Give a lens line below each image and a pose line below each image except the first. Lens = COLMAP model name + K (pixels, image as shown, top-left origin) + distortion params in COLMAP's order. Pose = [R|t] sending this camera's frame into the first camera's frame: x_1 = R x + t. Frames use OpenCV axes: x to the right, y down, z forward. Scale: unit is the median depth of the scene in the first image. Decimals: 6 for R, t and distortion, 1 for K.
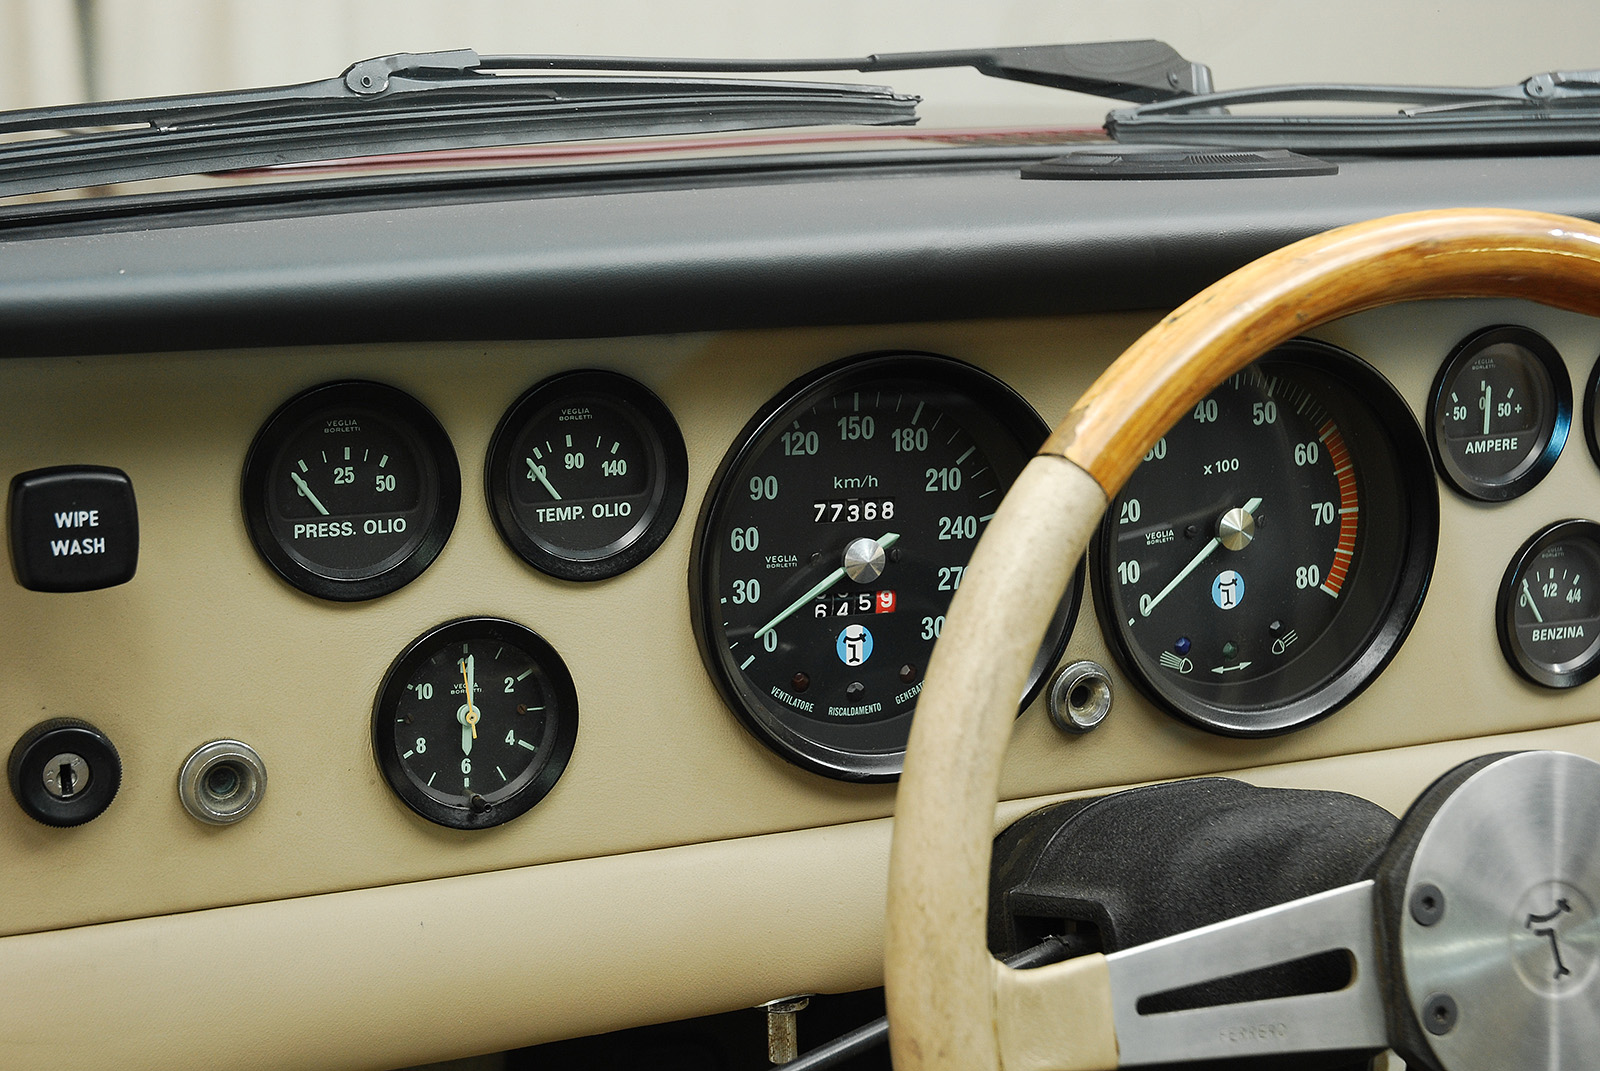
lens RADIAL K [[2553.6, 0, 764.7], [0, 2553.6, 579.1], [0, 0, 1]] dist [0.080208, 0.000000]
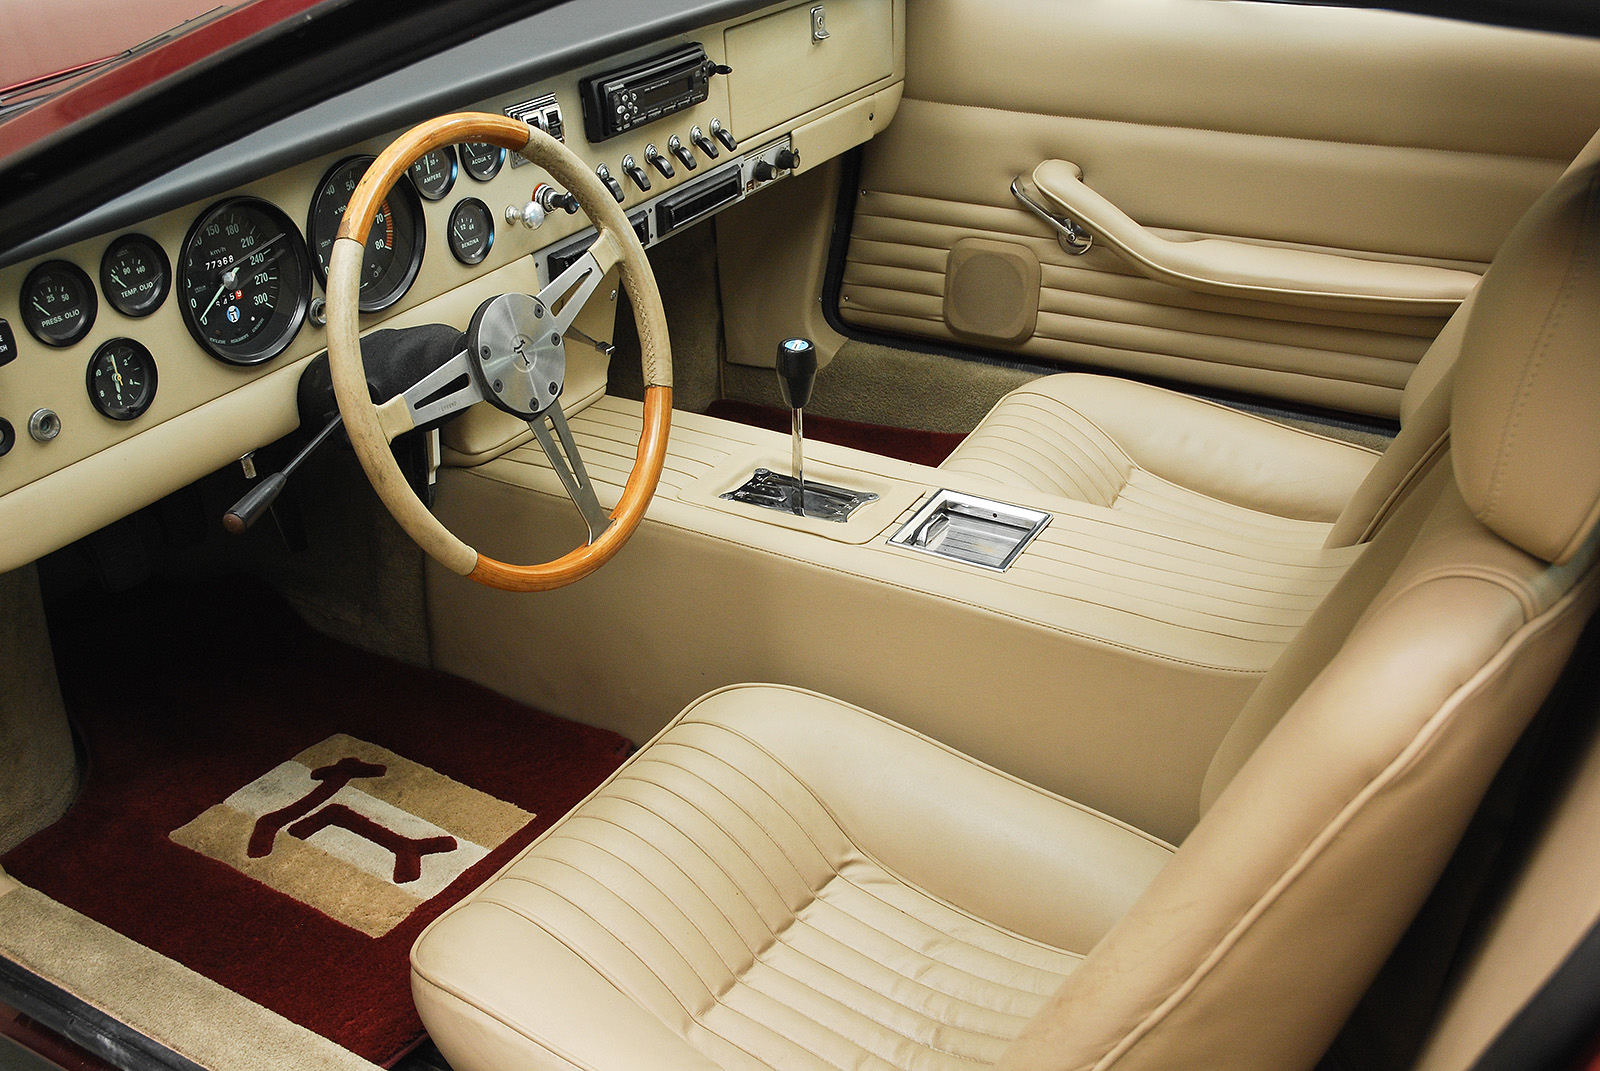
lens RADIAL K [[1728.7, 0, 795.4], [0, 1728.7, 537.5], [0, 0, 1]] dist [-0.006642, 0.000000]
pose [[0.825761, -0.303289, 0.475536, -0.428685], [0.191631, 0.943829, 0.269193, -0.132489], [-0.530467, -0.131162, 0.837497, -0.848052]]
